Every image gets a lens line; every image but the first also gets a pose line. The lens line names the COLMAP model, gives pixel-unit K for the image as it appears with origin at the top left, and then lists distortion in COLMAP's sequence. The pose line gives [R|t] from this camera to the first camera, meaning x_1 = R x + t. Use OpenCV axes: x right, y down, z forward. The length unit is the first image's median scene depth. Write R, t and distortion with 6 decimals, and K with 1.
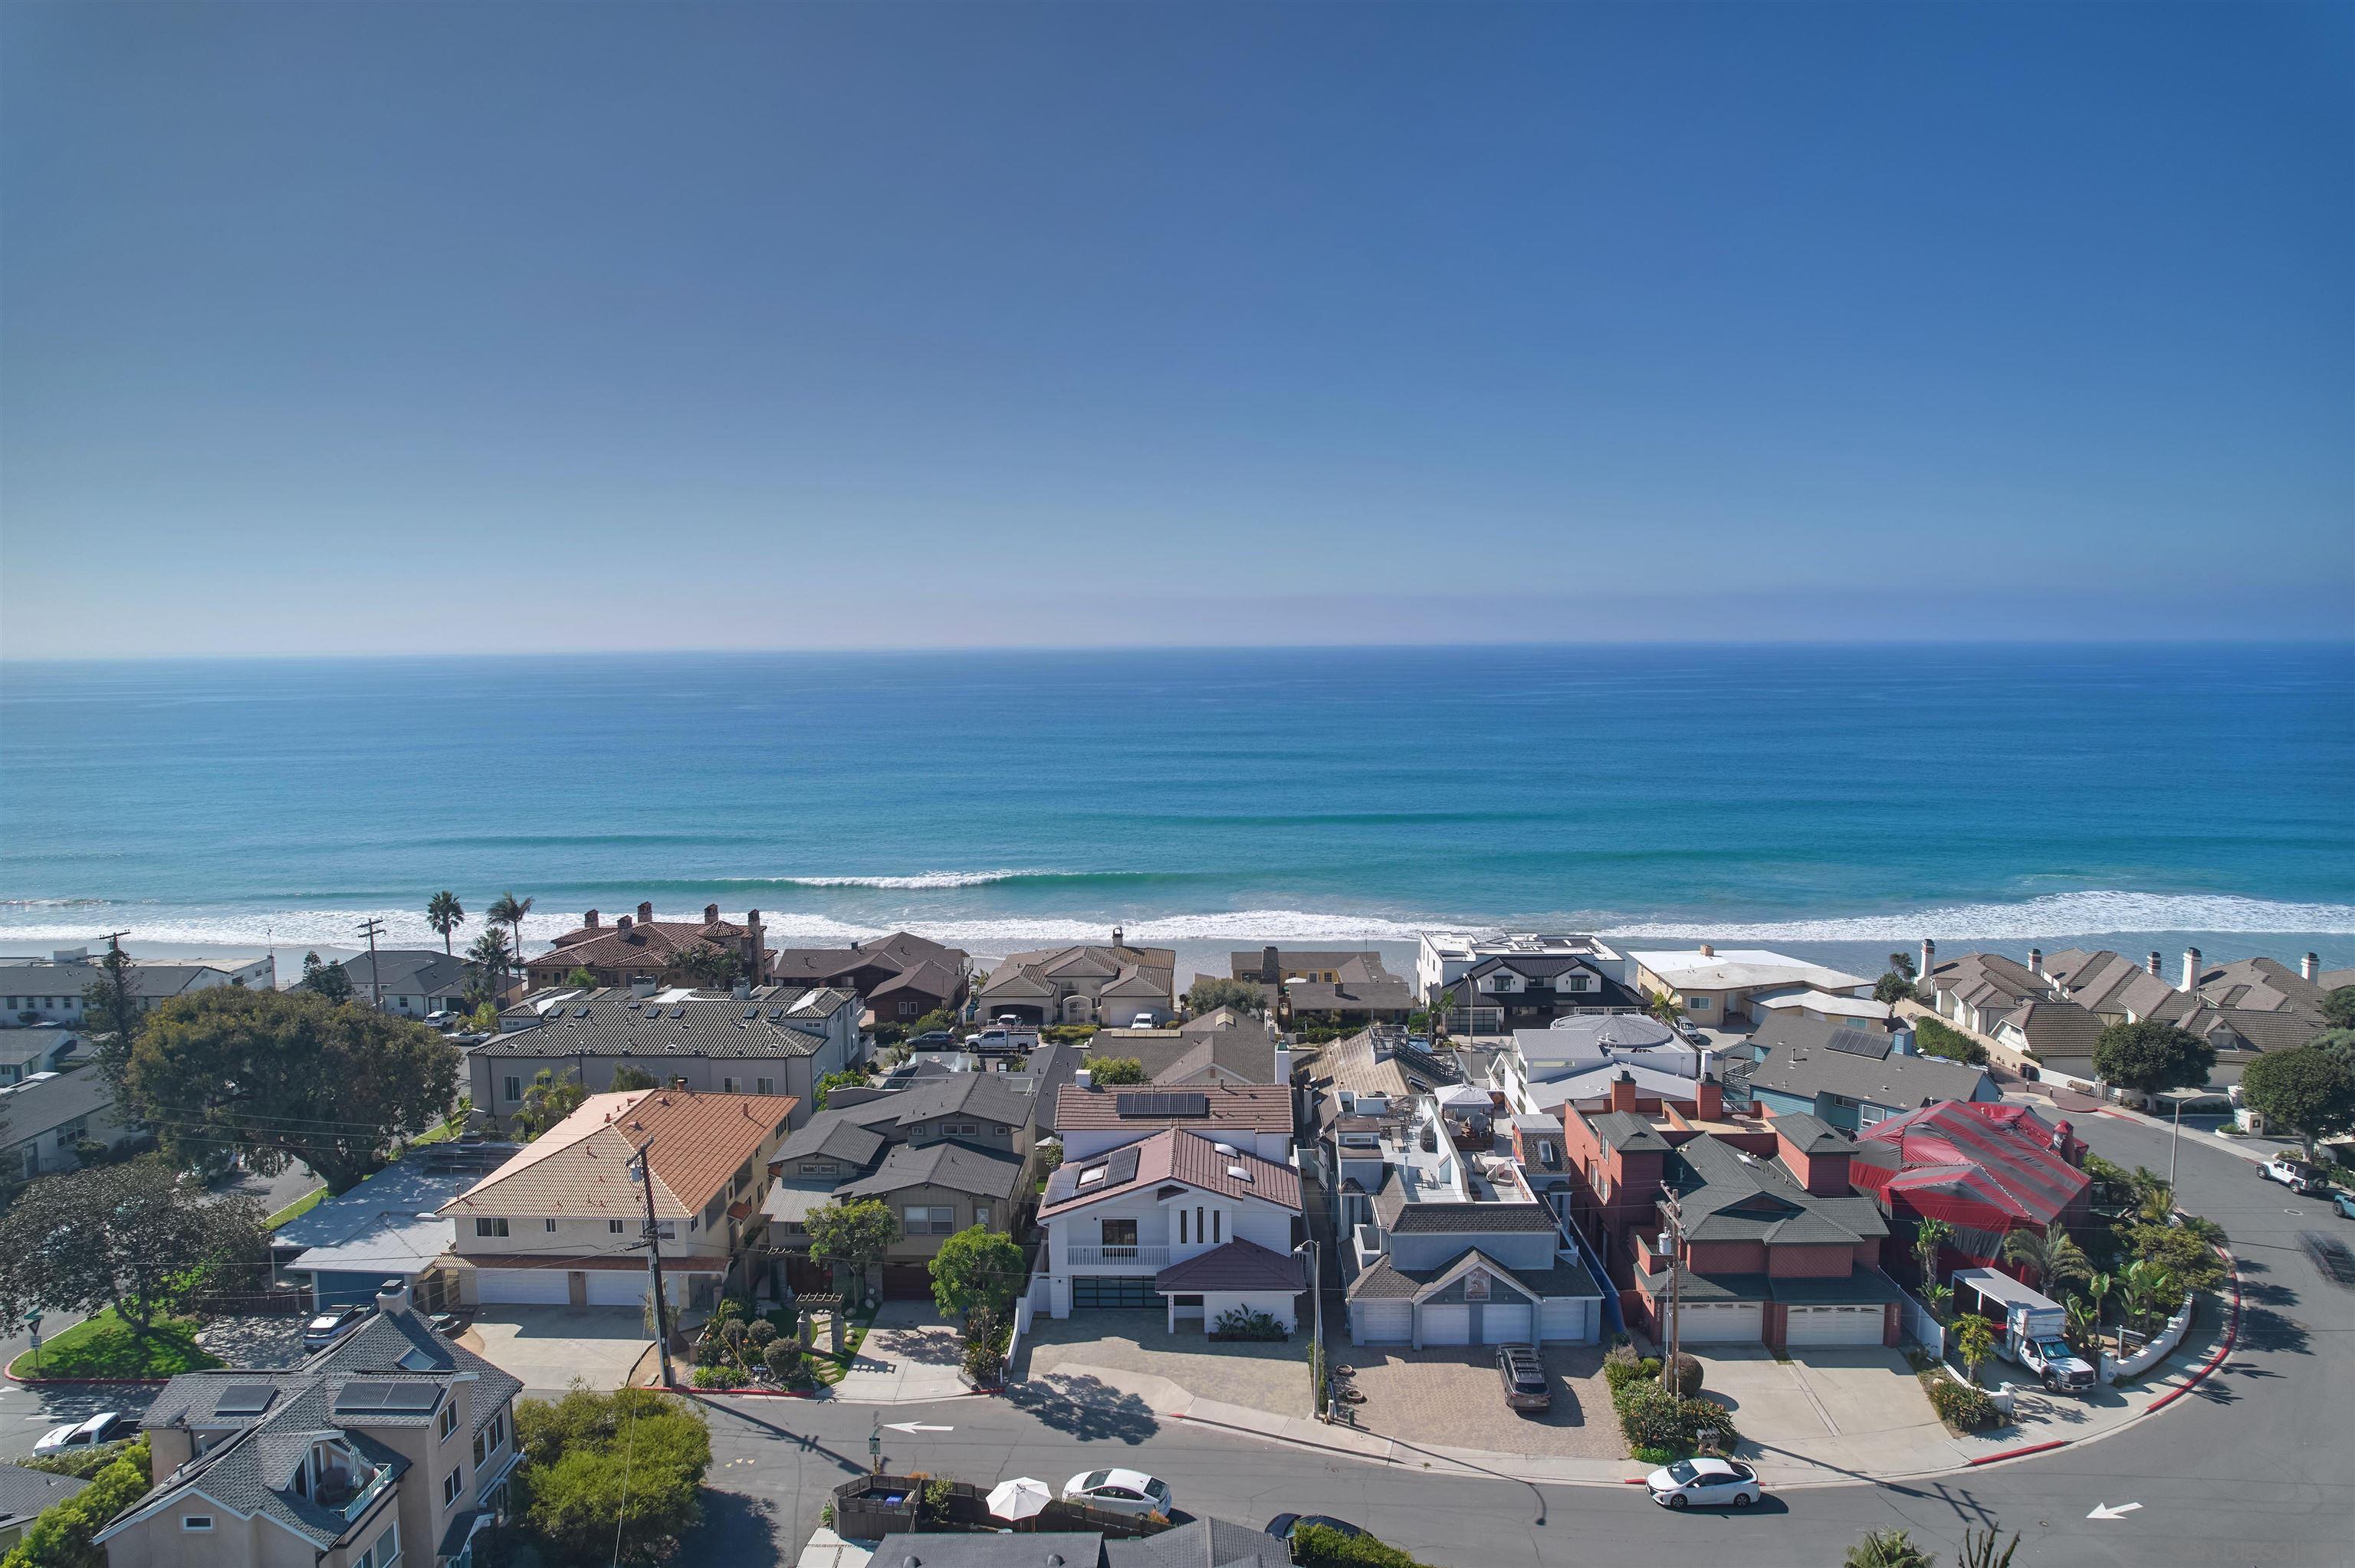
lens RADIAL K [[1518.9, 0, 1177.5], [0, 1518.9, 784.0], [0, 0, 1]] dist [-0.087223, 0.087335]
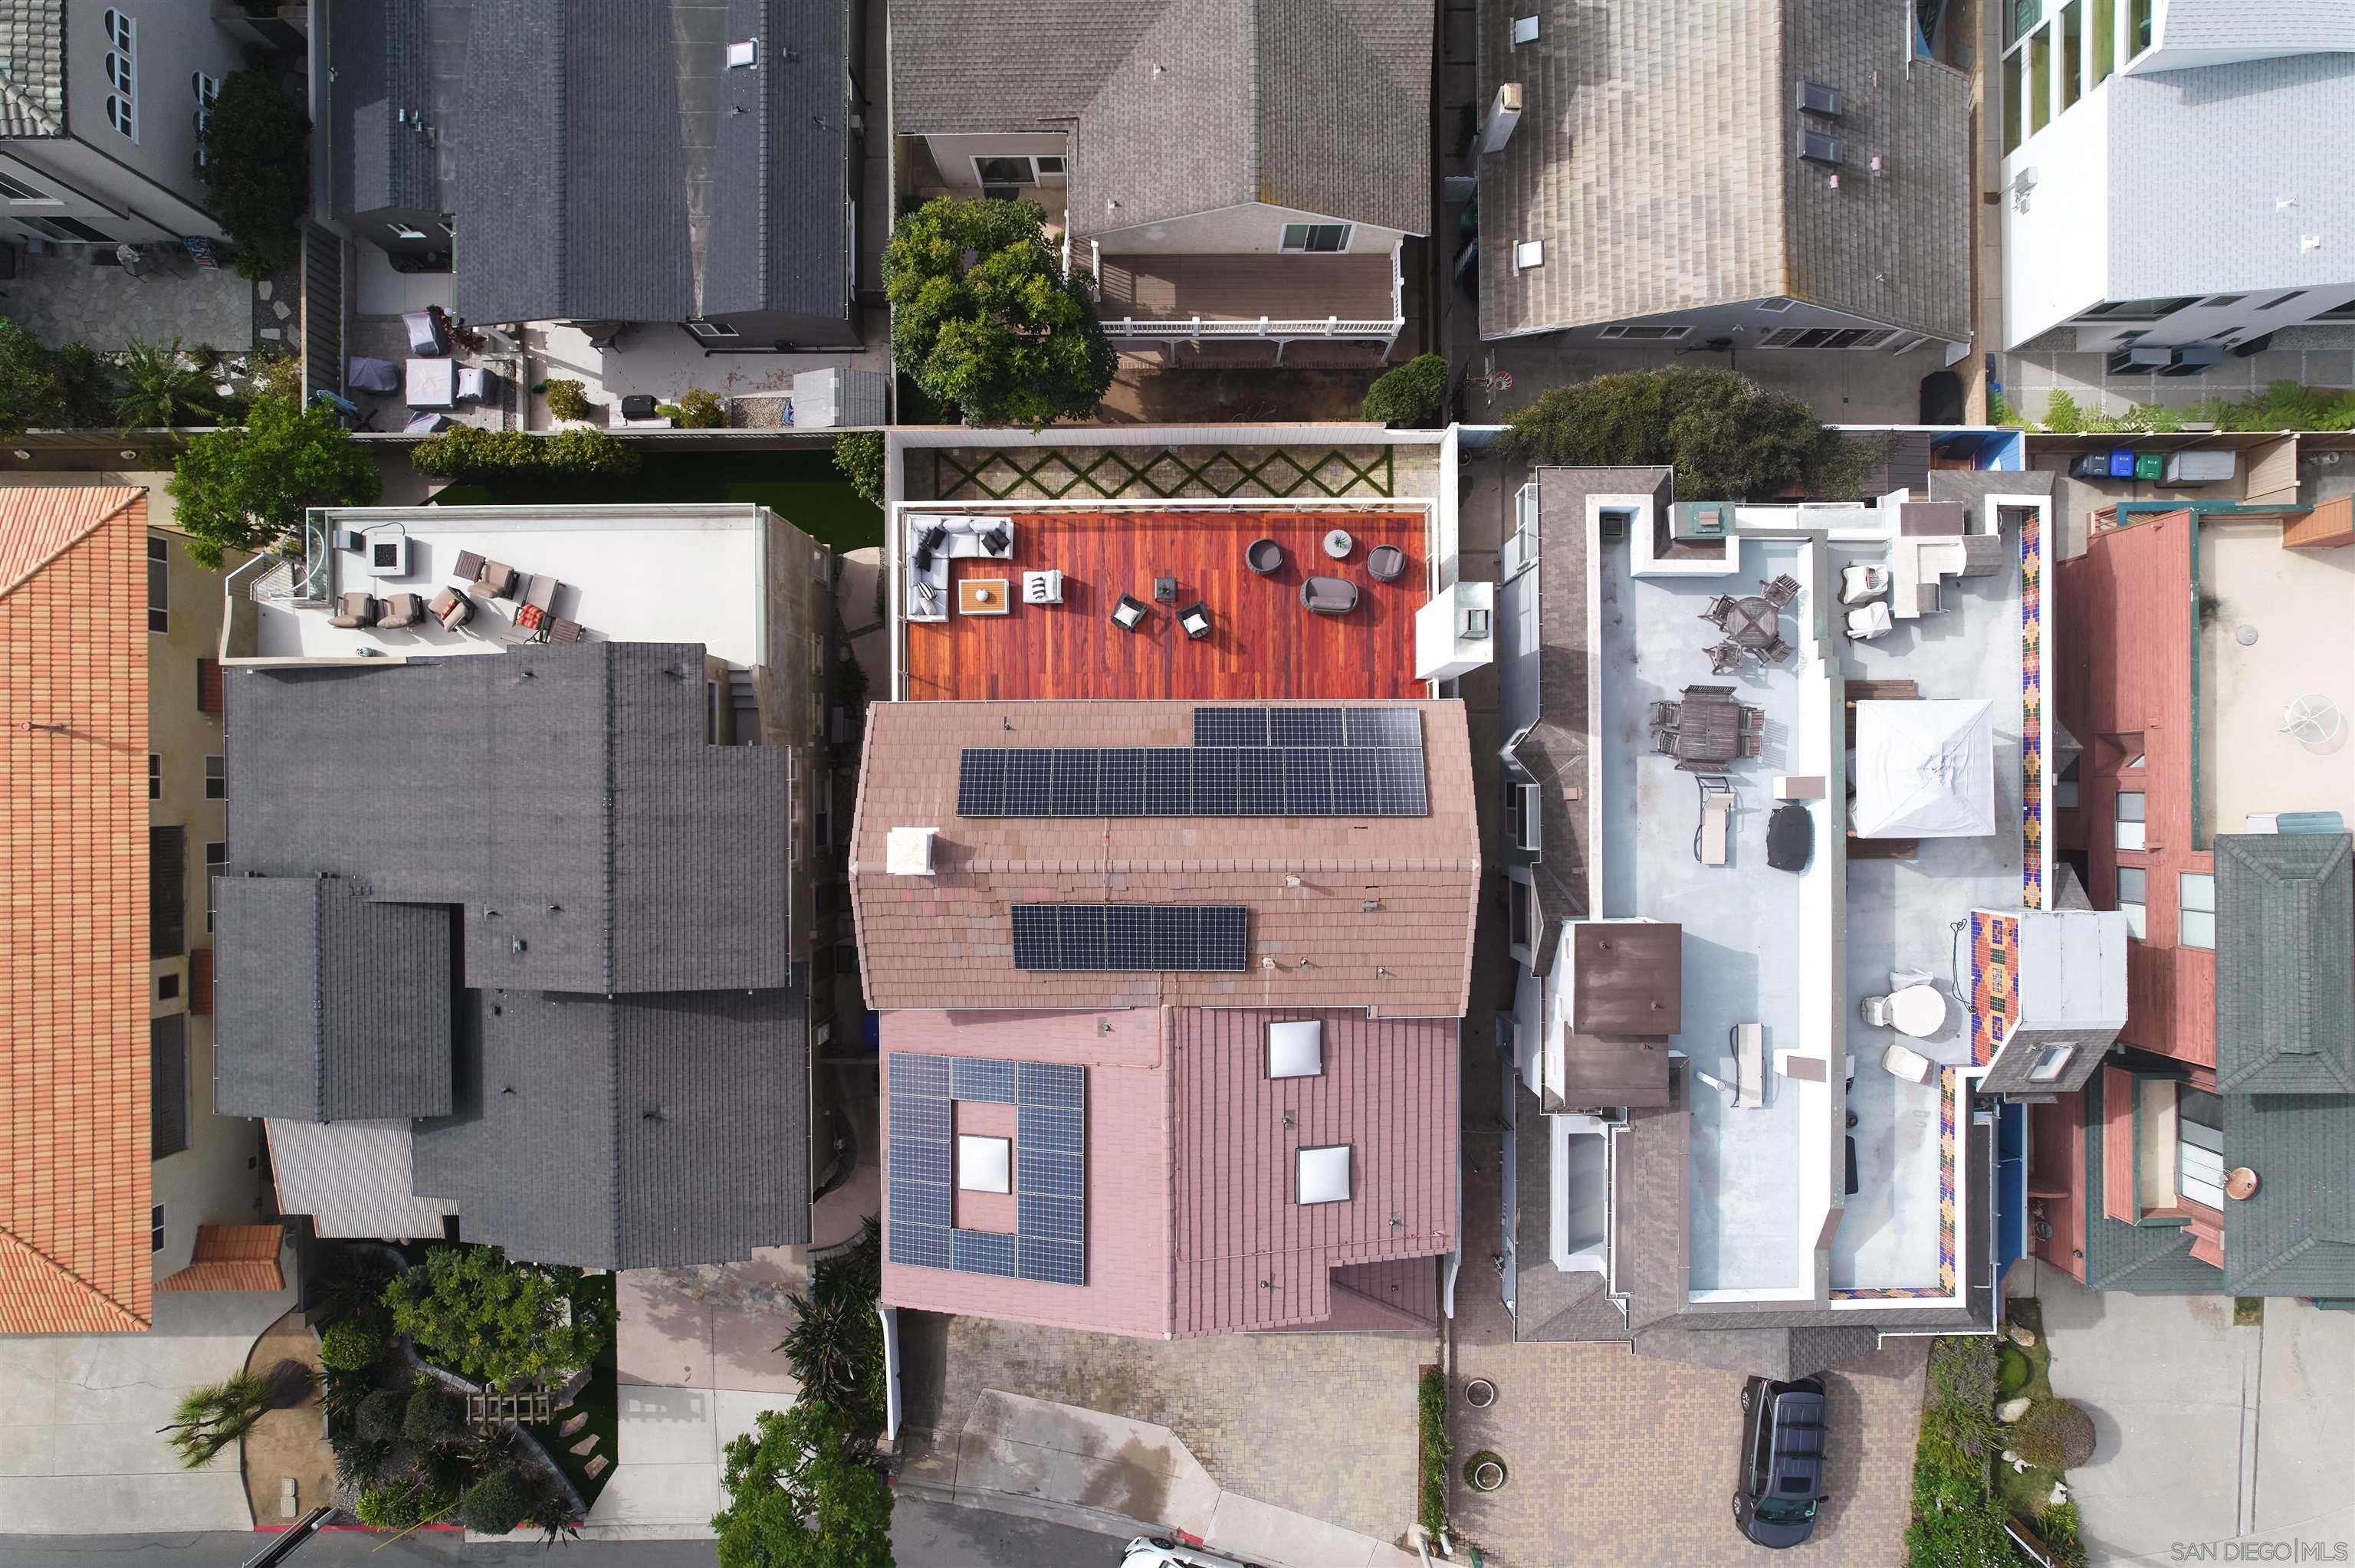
lens RADIAL K [[1489.1, 0, 1177.5], [0, 1489.1, 784.0], [0, 0, 1]] dist [-0.055889, 0.054146]
pose [[0.999575, -0.029134, 0.001032, 0.001900], [0.001633, 0.091299, 0.995822, -0.185944], [-0.029106, -0.995397, 0.091307, 1.136395]]
